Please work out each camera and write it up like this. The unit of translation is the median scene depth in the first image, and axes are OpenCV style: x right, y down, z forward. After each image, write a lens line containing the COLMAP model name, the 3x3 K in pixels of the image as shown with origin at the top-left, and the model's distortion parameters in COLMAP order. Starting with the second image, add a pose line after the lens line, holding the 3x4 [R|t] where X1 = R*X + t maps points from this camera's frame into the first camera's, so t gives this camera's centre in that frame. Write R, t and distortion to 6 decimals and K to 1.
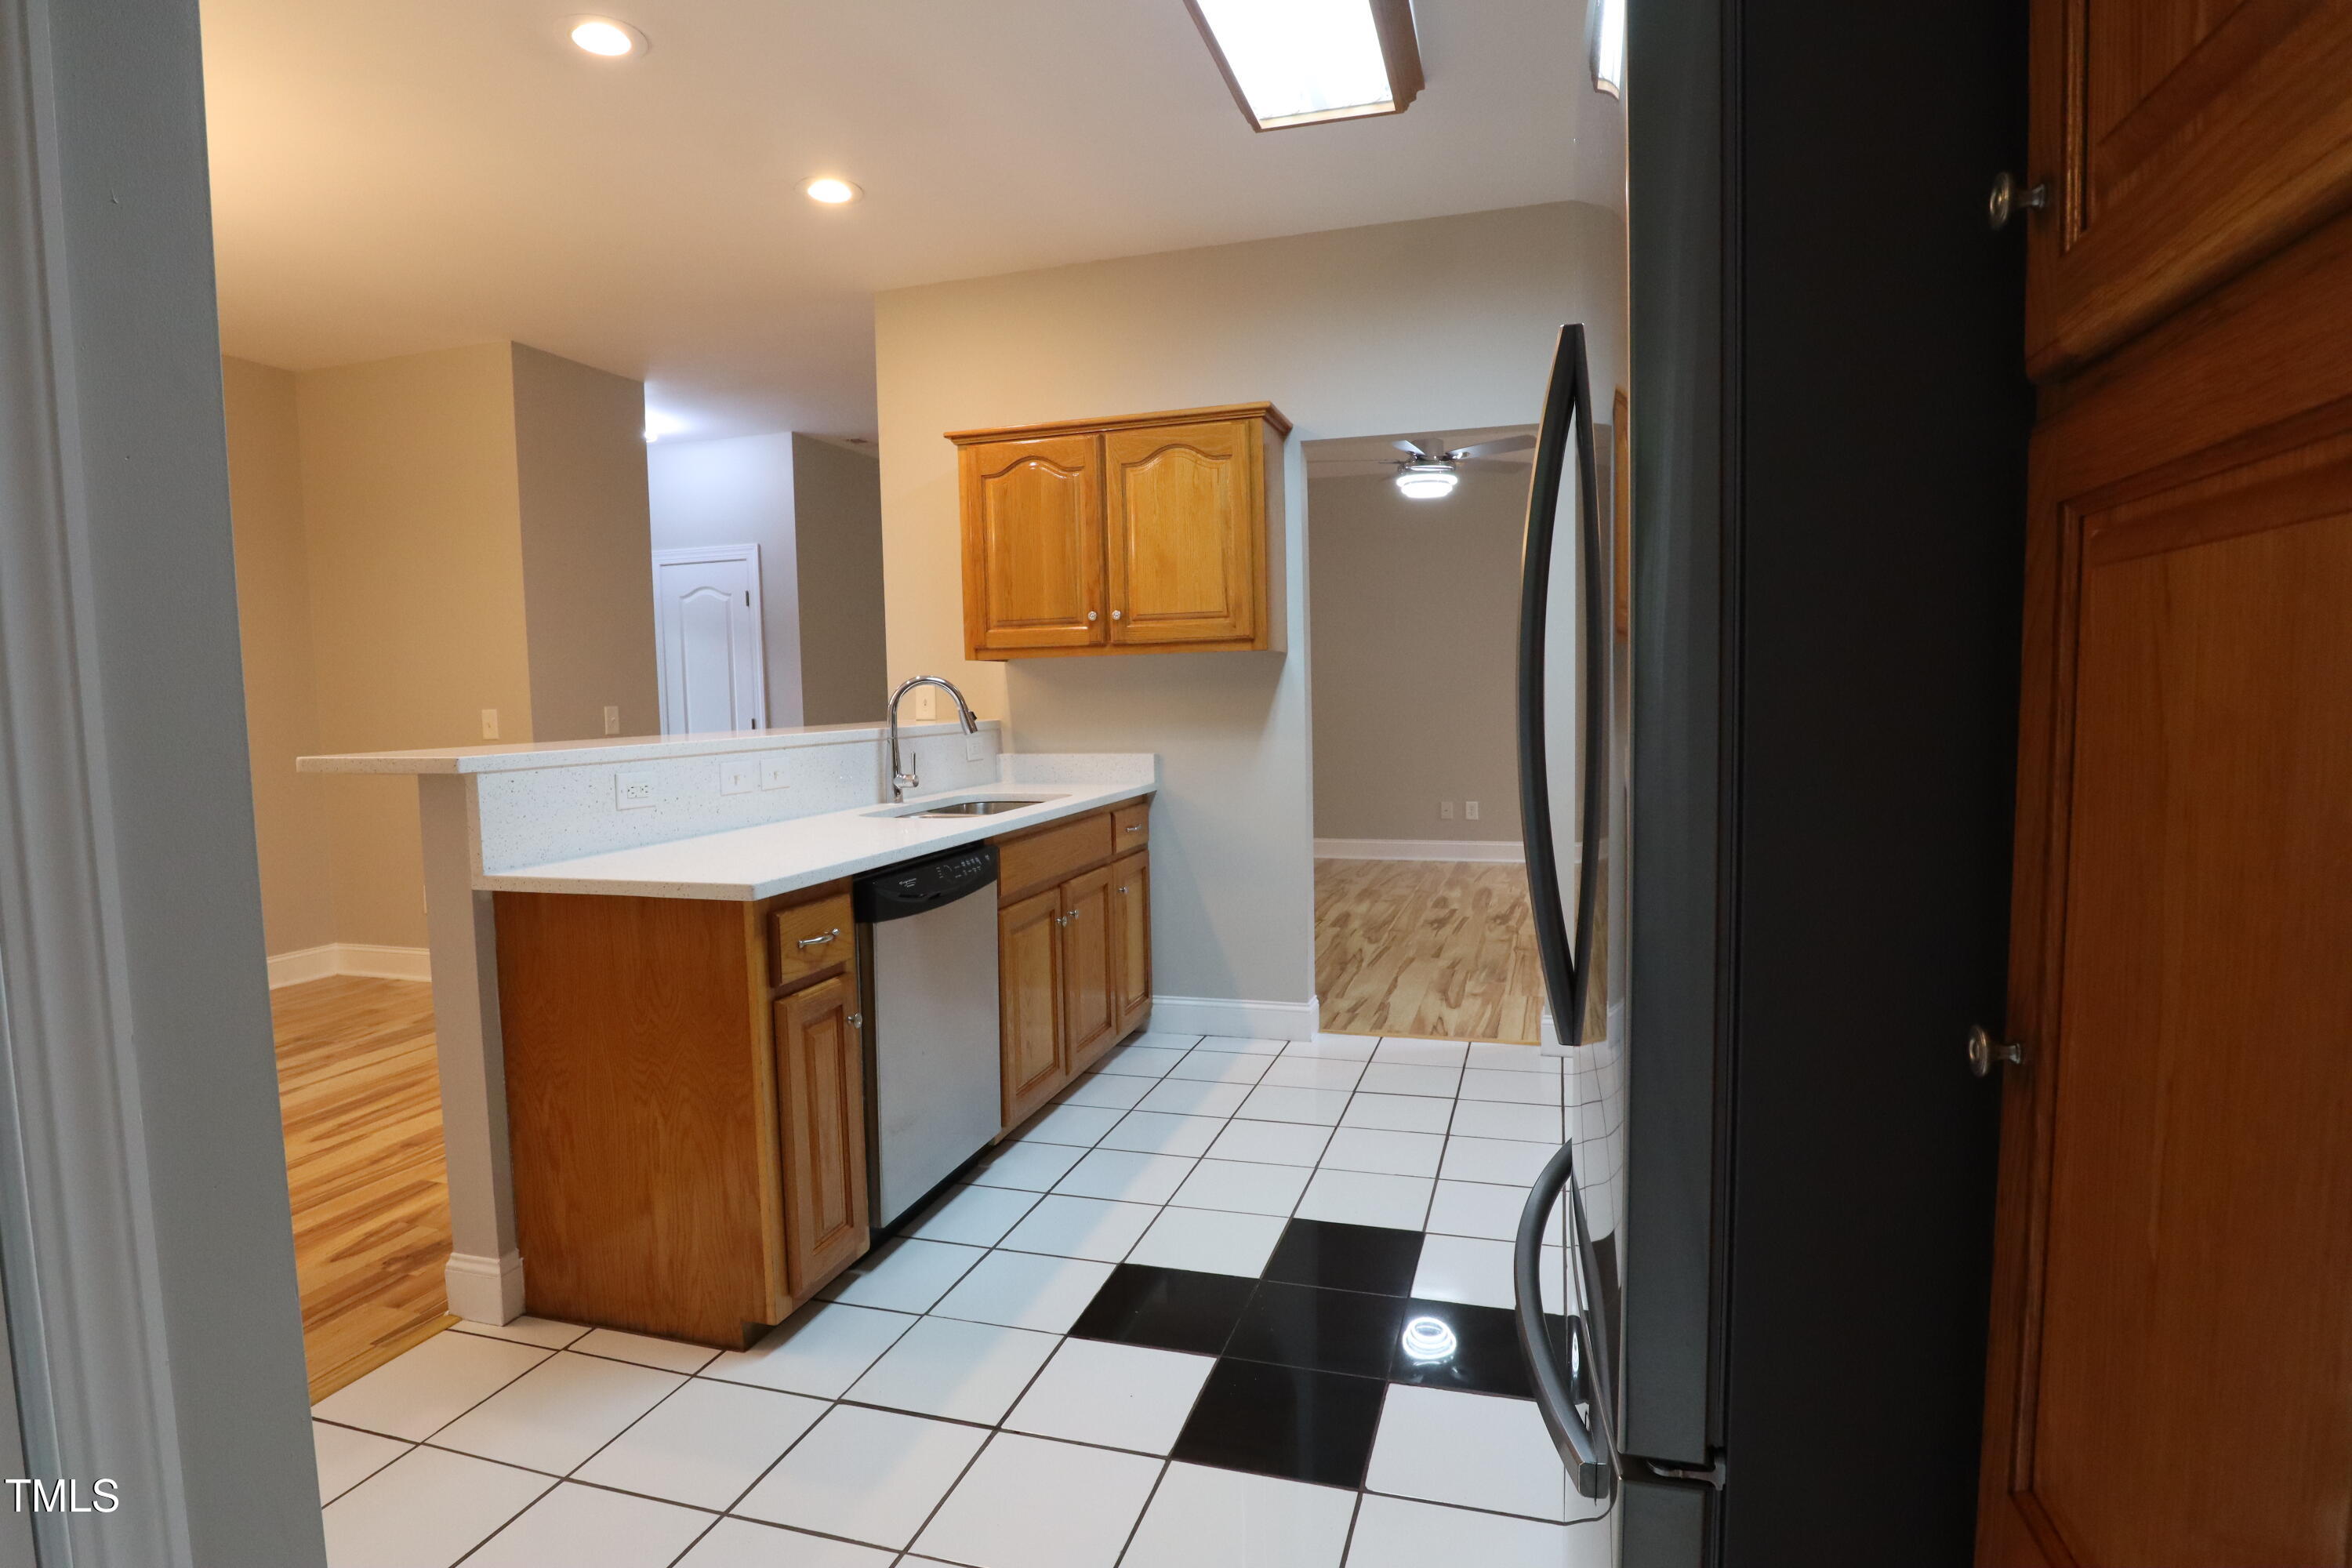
lens RADIAL K [[1209.7, 0, 1184.8], [0, 1209.7, 777.8], [0, 0, 1]] dist [-0.040123, 0.007483]
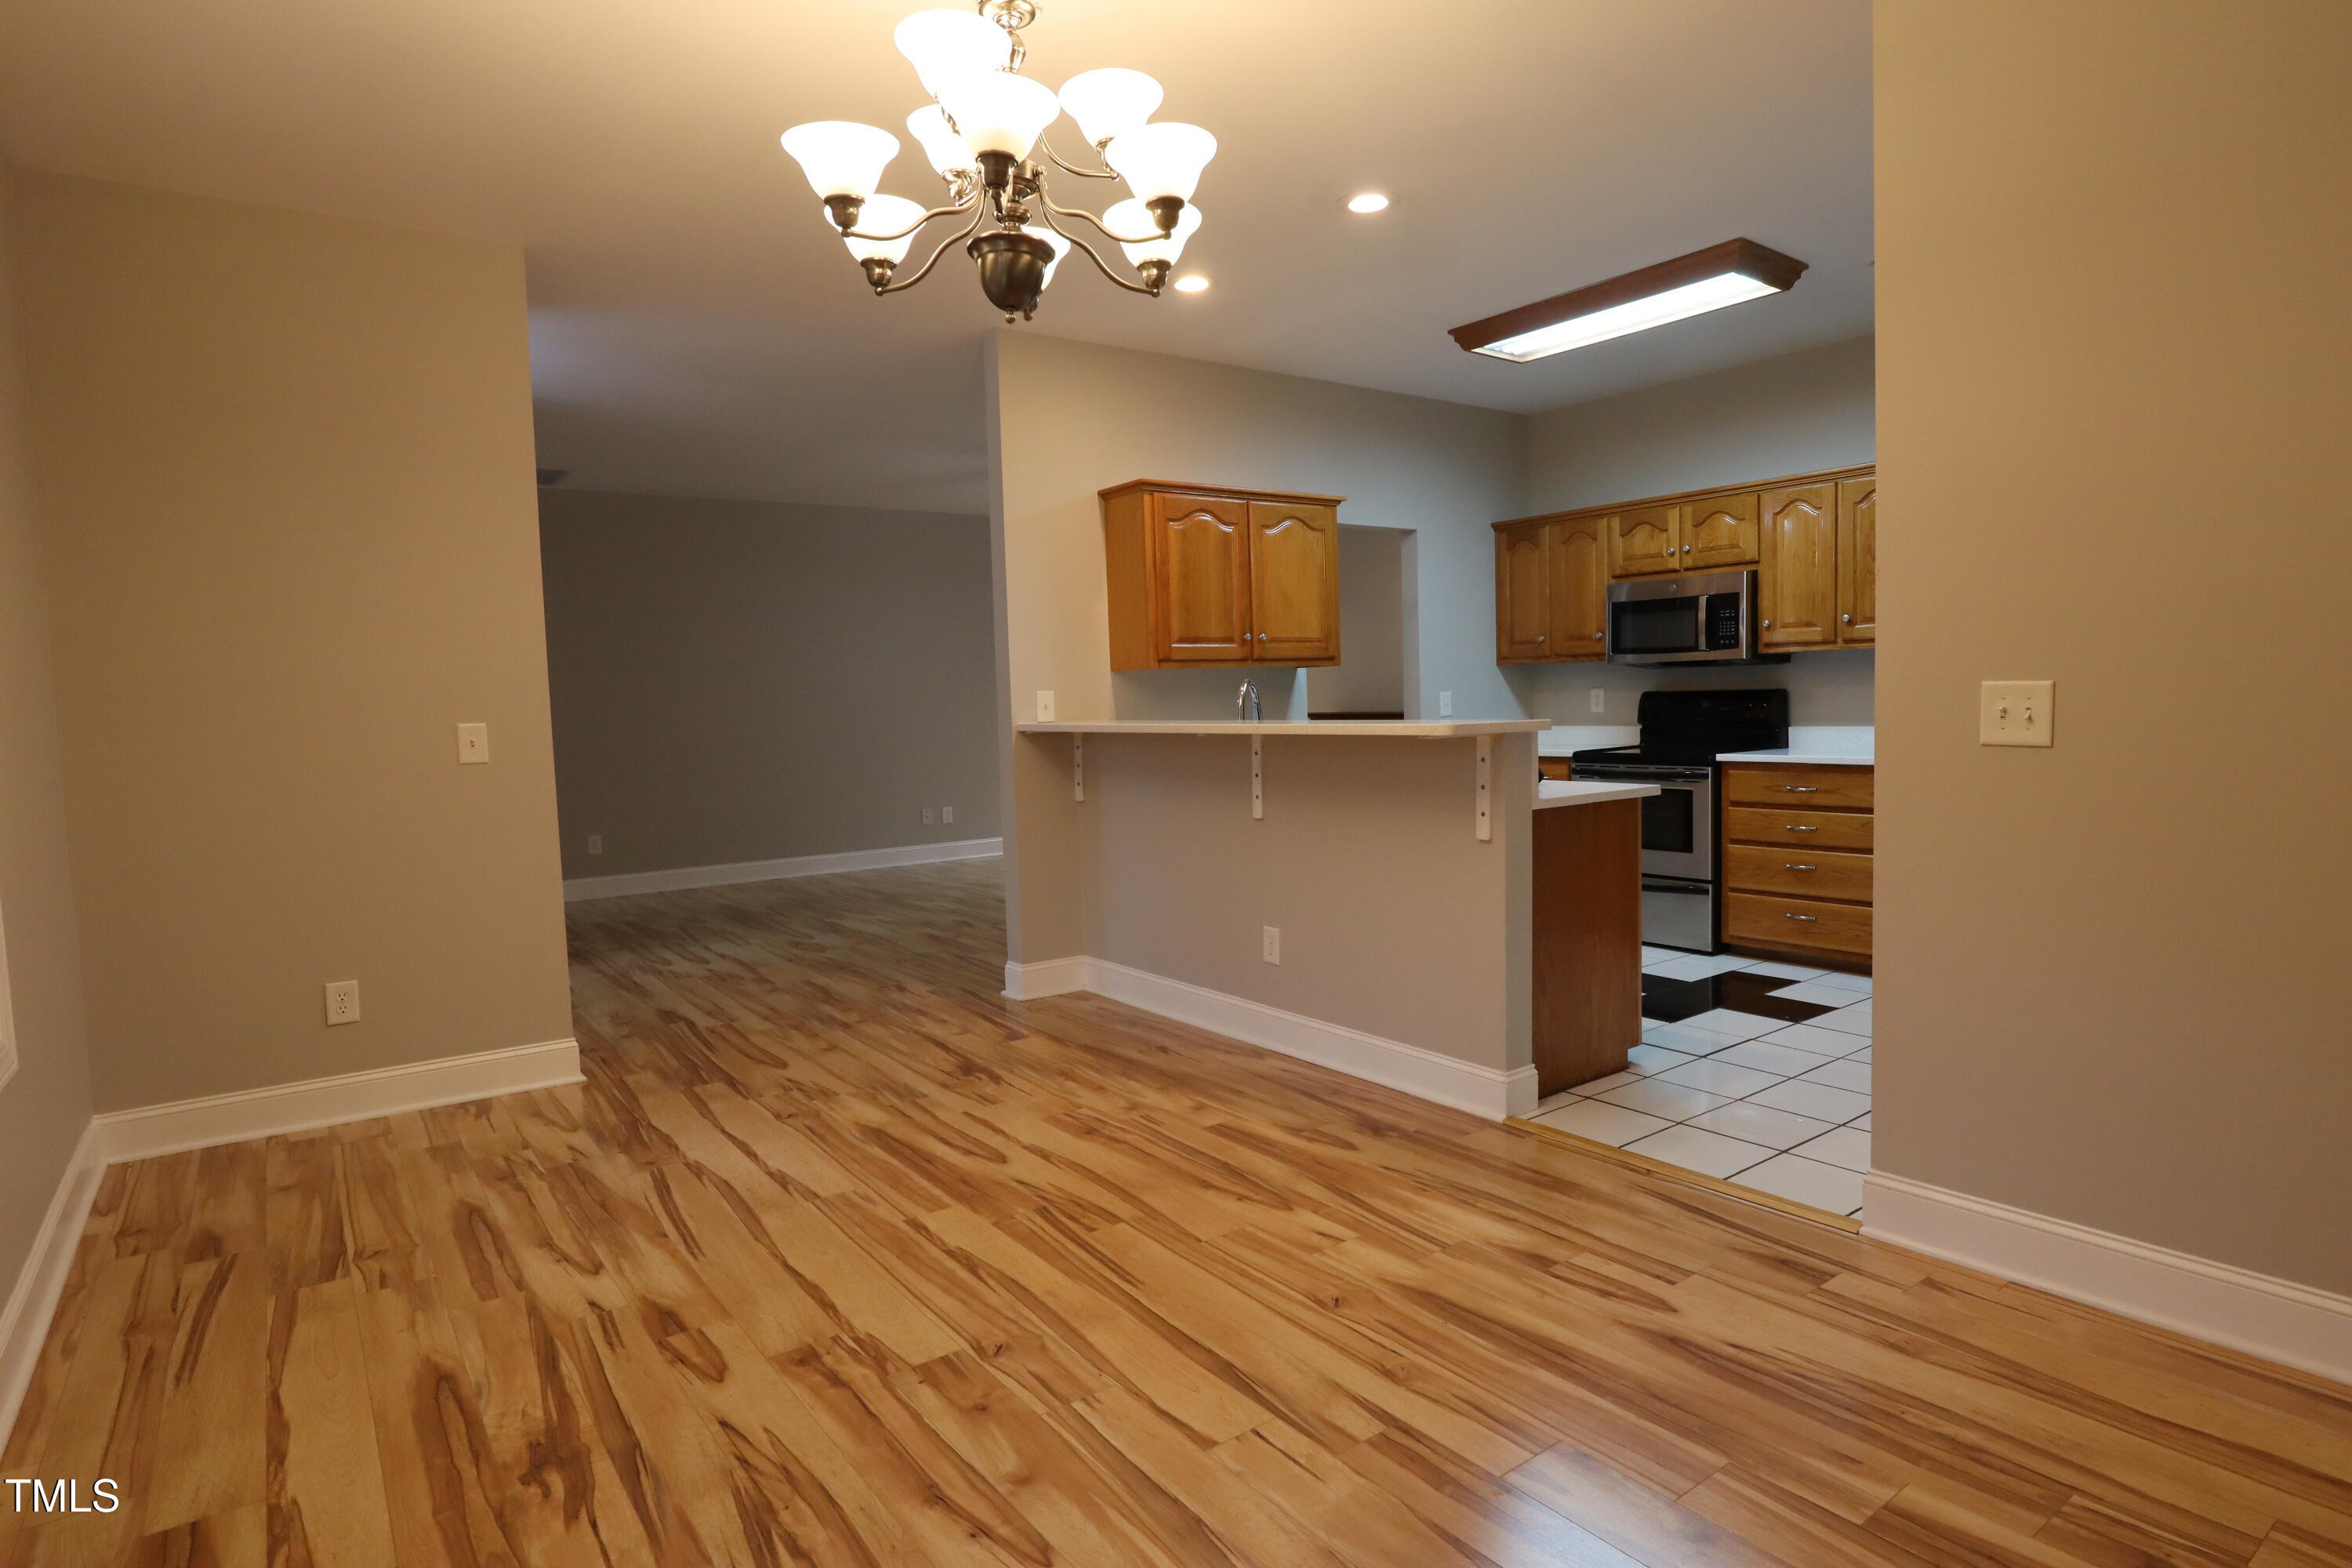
lens RADIAL K [[1282.1, 0, 1179.7], [0, 1282.1, 782.5], [0, 0, 1]] dist [-0.028380, 0.000152]
pose [[0.595973, -0.050398, 0.801422, -1.221382], [0.073721, 0.997248, 0.007890, 0.007753], [-0.799613, 0.054380, 0.598048, 0.225517]]
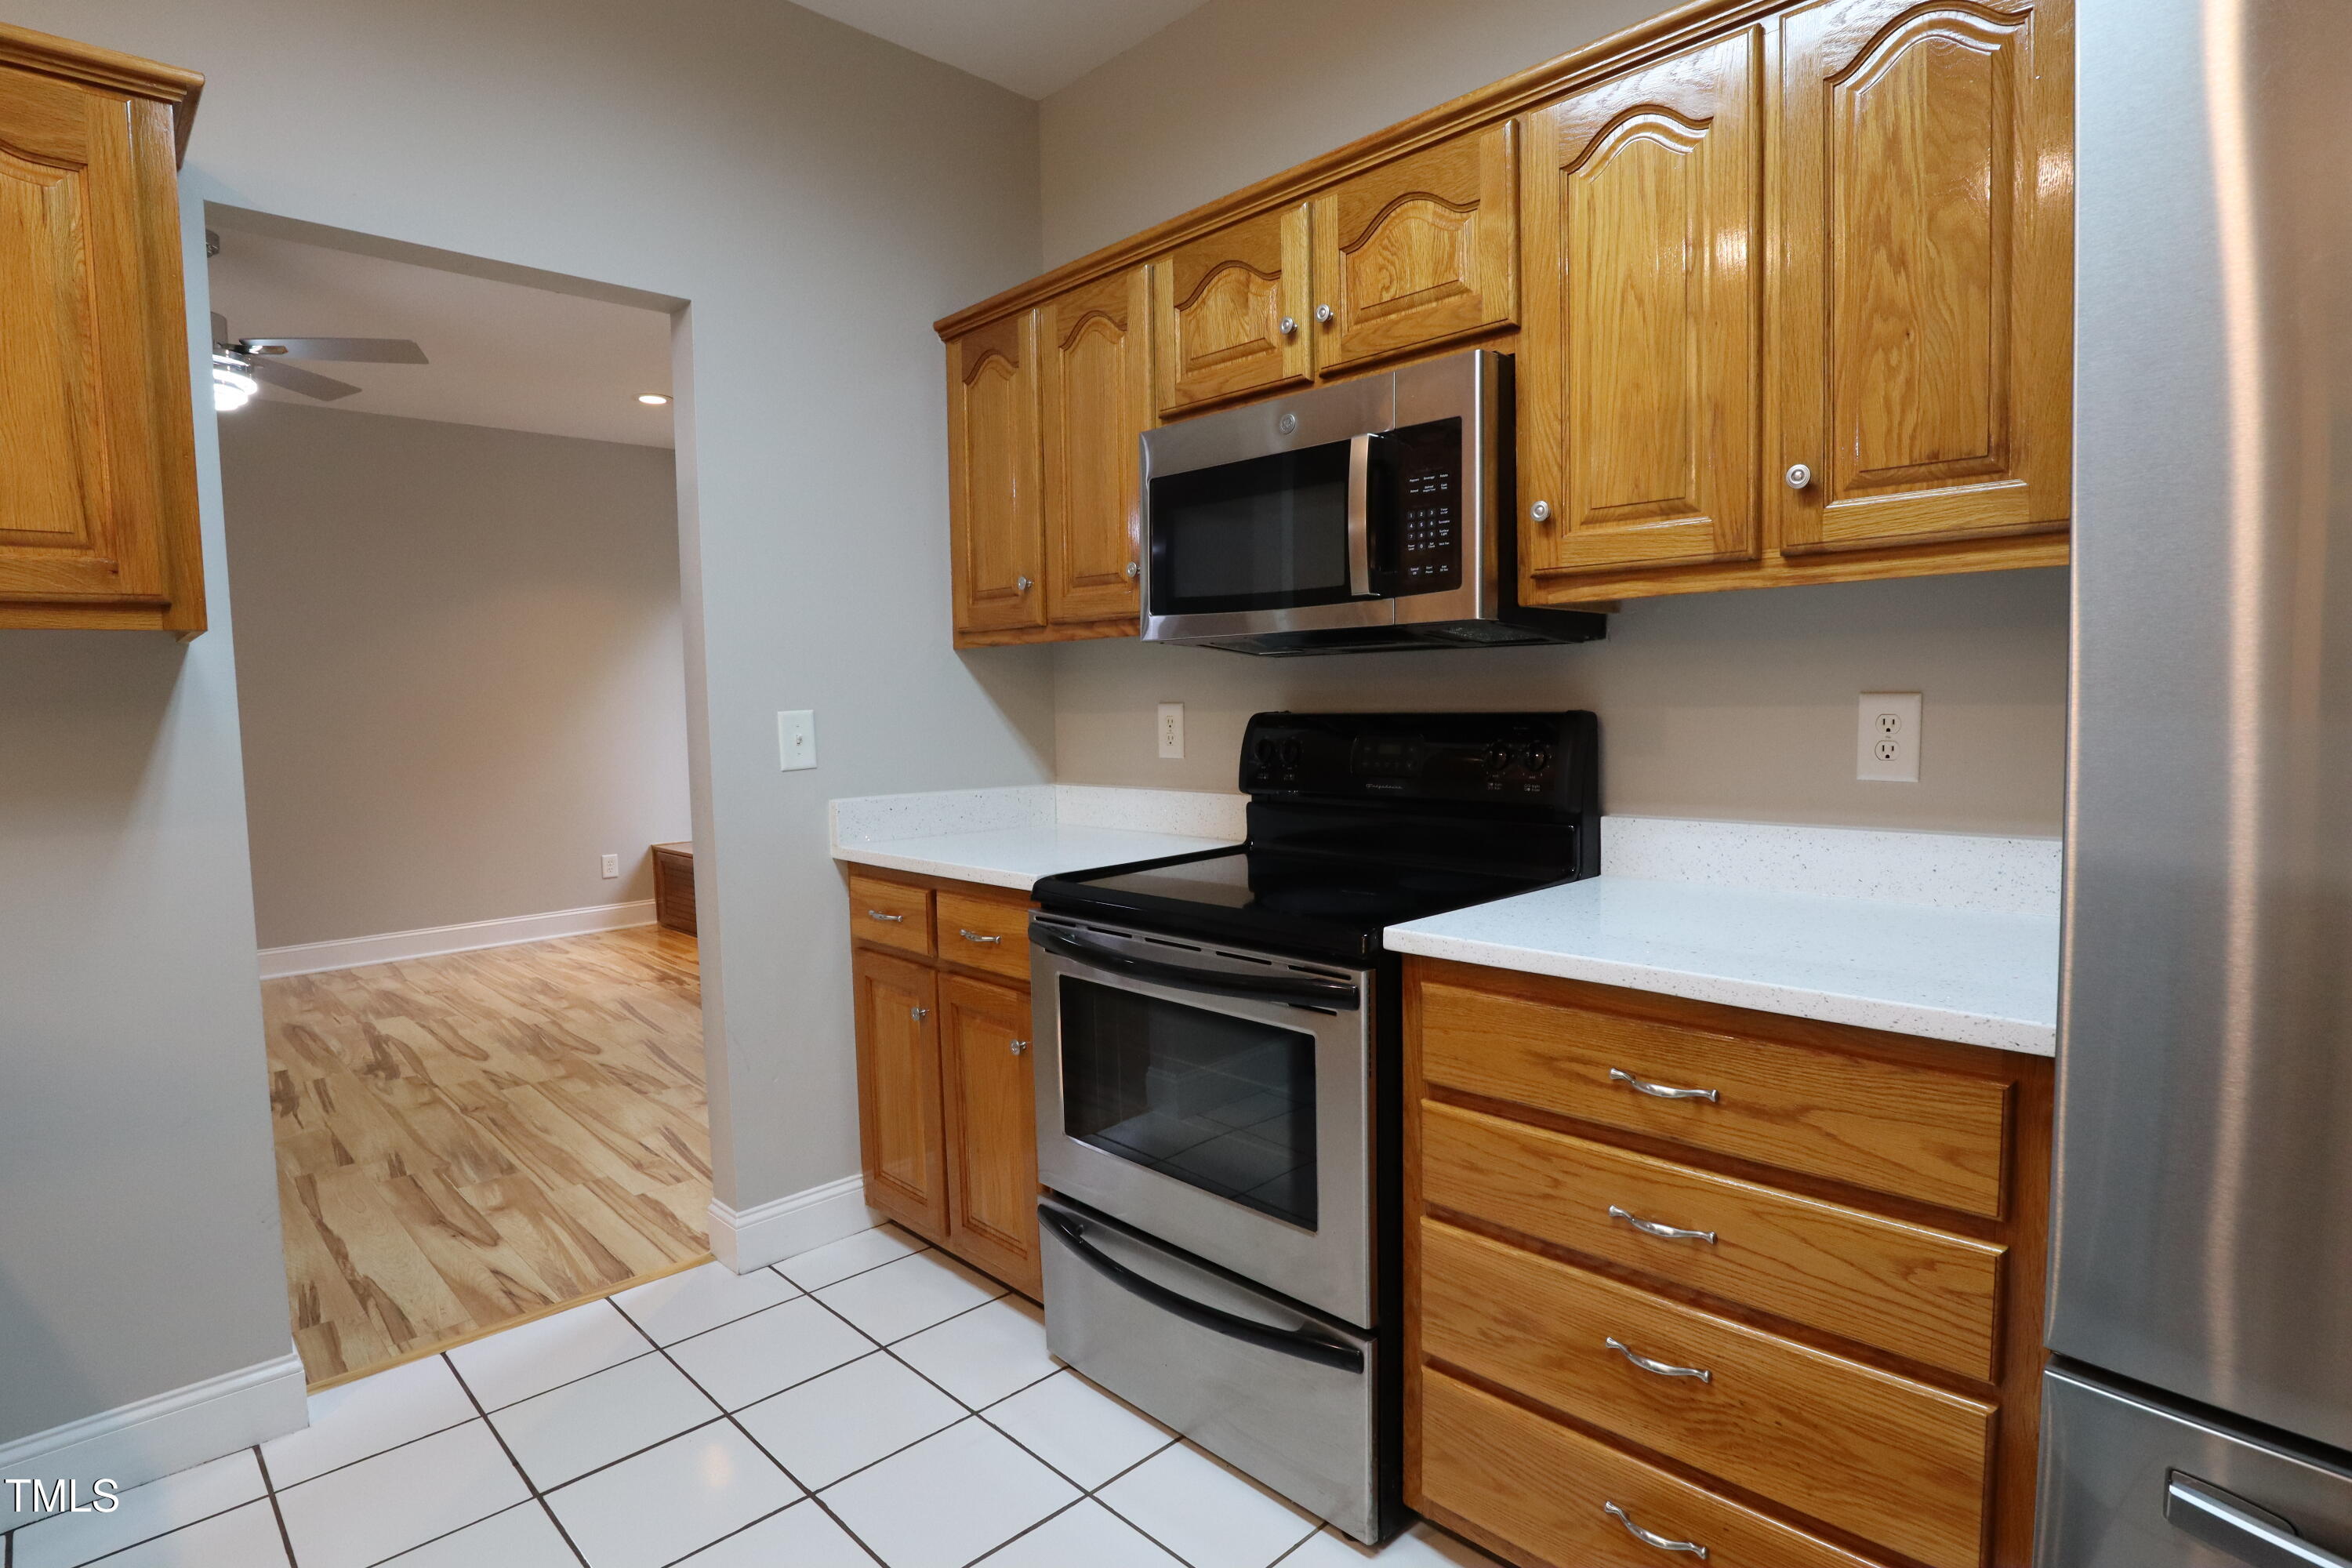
lens RADIAL K [[1209.7, 0, 1184.3], [0, 1209.7, 785.8], [0, 0, 1]] dist [-0.040123, 0.007483]
pose [[0.475977, -0.054152, 0.877789, -0.139401], [0.074037, 0.997027, 0.021362, -0.029422], [-0.876336, 0.054821, 0.478571, 0.450912]]
